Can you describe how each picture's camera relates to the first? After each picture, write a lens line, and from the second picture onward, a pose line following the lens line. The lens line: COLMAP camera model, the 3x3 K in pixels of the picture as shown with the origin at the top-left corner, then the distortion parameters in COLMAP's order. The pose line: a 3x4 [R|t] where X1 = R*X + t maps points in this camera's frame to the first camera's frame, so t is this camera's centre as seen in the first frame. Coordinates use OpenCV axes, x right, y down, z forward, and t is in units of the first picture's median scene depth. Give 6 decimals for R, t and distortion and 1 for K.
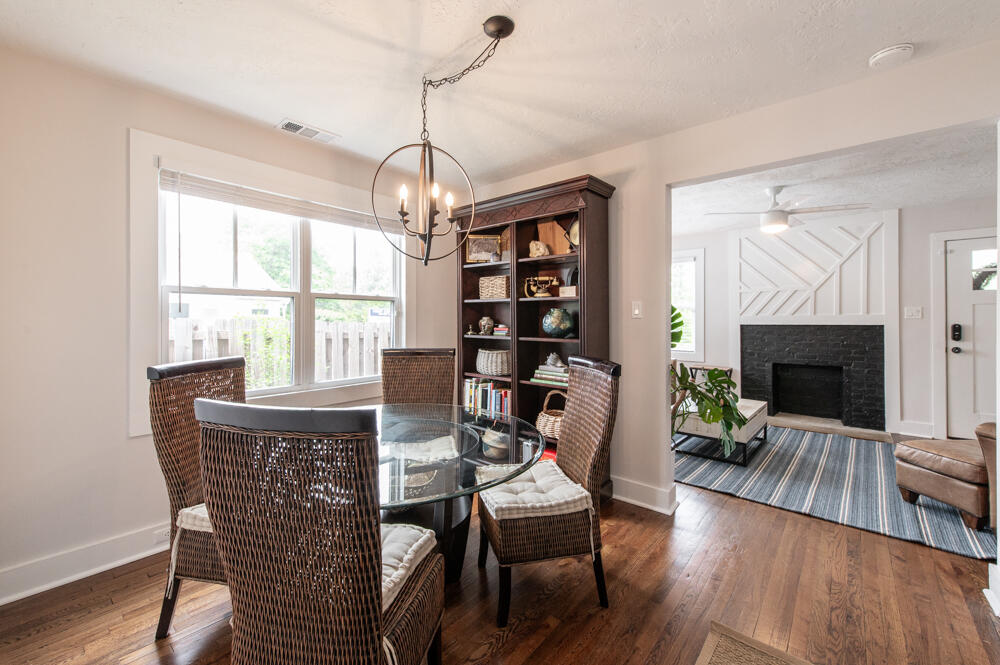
lens RADIAL K [[412.2, 0, 501.0], [0, 412.2, 323.7], [0, 0, 1]] dist [-0.001975, 0.000013]
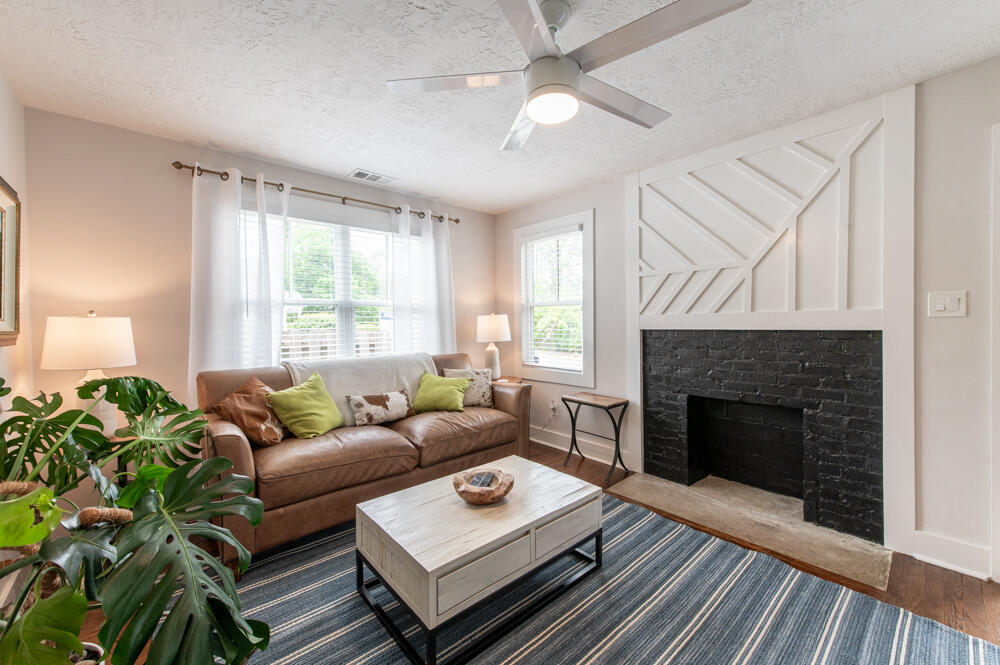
lens RADIAL K [[396.2, 0, 499.1], [0, 396.2, 332.9], [0, 0, 1]] dist [-0.000338, -0.000143]
pose [[0.990758, -0.001326, -0.135636, 0.515495], [0.003332, 0.999888, 0.014563, -0.002039], [0.135602, -0.014880, 0.990652, 0.447068]]
